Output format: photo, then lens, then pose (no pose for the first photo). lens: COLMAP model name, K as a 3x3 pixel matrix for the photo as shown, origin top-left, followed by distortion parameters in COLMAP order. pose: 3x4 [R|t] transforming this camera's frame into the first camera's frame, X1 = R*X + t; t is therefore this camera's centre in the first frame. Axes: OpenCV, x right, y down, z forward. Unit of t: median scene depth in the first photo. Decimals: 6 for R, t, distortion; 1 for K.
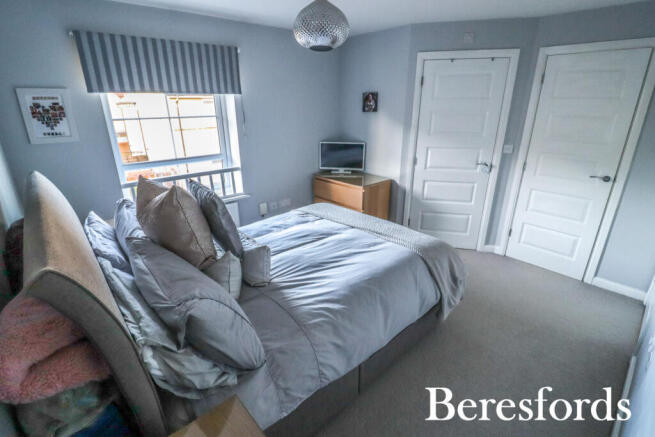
lens RADIAL K [[314.3, 0, 327.5], [0, 314.3, 218.5], [0, 0, 1]] dist [0.000419, 0.000247]
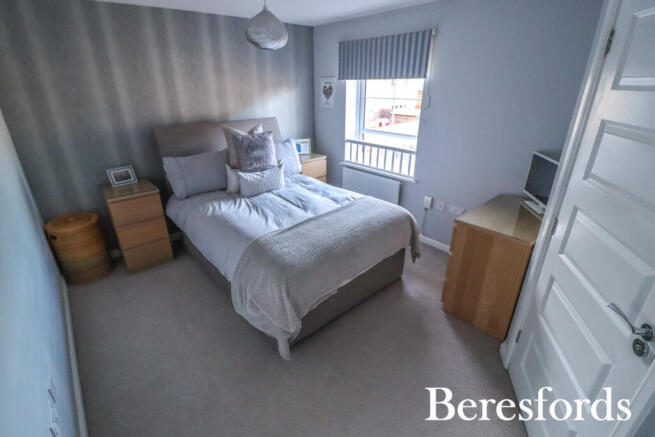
lens RADIAL K [[314.3, 0, 327.5], [0, 314.3, 218.5], [0, 0, 1]] dist [0.000419, 0.000247]
pose [[-0.034095, 0.402056, -0.914980, 0.947471], [-0.344254, 0.854761, 0.388423, -0.347105], [0.938257, 0.328229, 0.109267, 0.874123]]
